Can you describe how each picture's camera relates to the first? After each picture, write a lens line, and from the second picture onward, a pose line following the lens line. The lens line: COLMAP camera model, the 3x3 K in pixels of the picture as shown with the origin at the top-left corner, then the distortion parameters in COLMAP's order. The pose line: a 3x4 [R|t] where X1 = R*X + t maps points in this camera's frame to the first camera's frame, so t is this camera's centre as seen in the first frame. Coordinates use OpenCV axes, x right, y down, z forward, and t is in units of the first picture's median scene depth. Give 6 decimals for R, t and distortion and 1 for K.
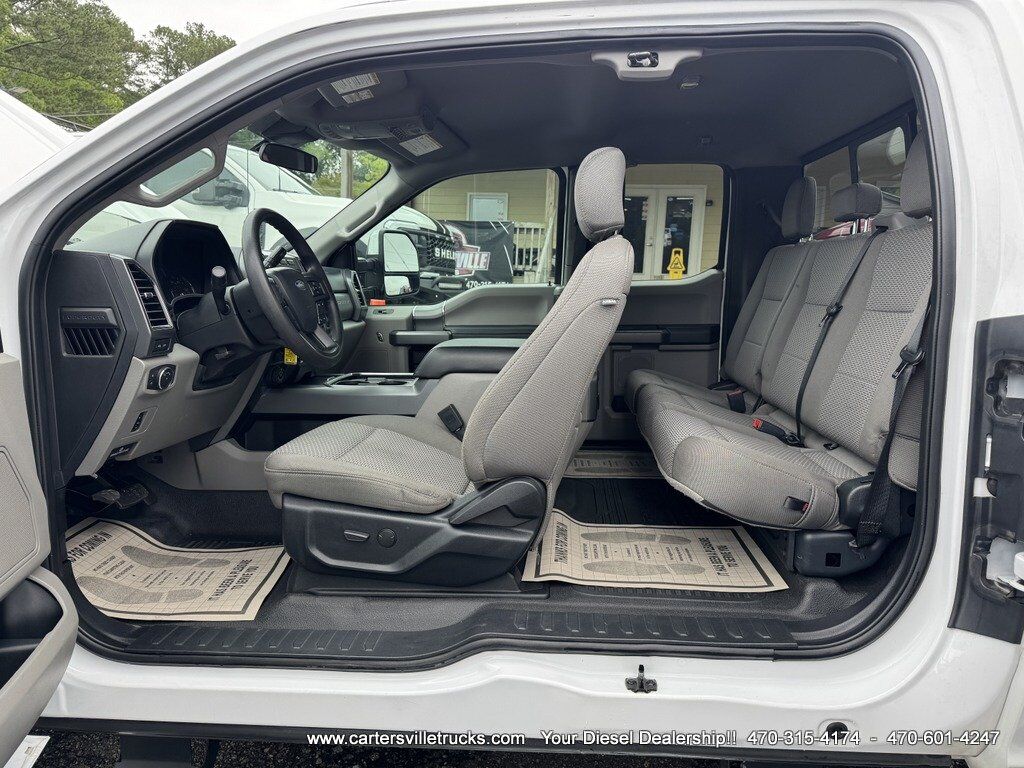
lens RADIAL K [[717.6, 0, 512.1], [0, 717.6, 369.6], [0, 0, 1]] dist [0.039388, -0.053275]
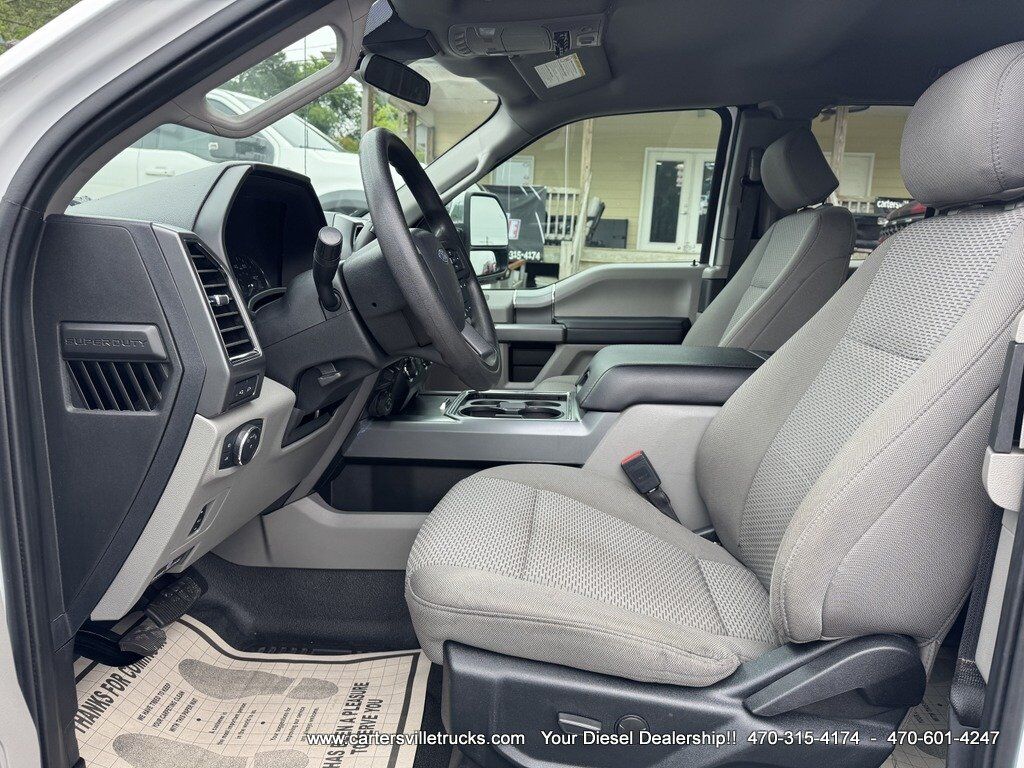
lens RADIAL K [[721.1, 0, 508.6], [0, 721.1, 368.6], [0, 0, 1]] dist [0.076963, -0.095214]
pose [[0.999795, 0.014686, -0.013909, -0.202779], [-0.014092, 0.999024, 0.041864, -0.056362], [0.014510, -0.041660, 0.999026, 0.328162]]
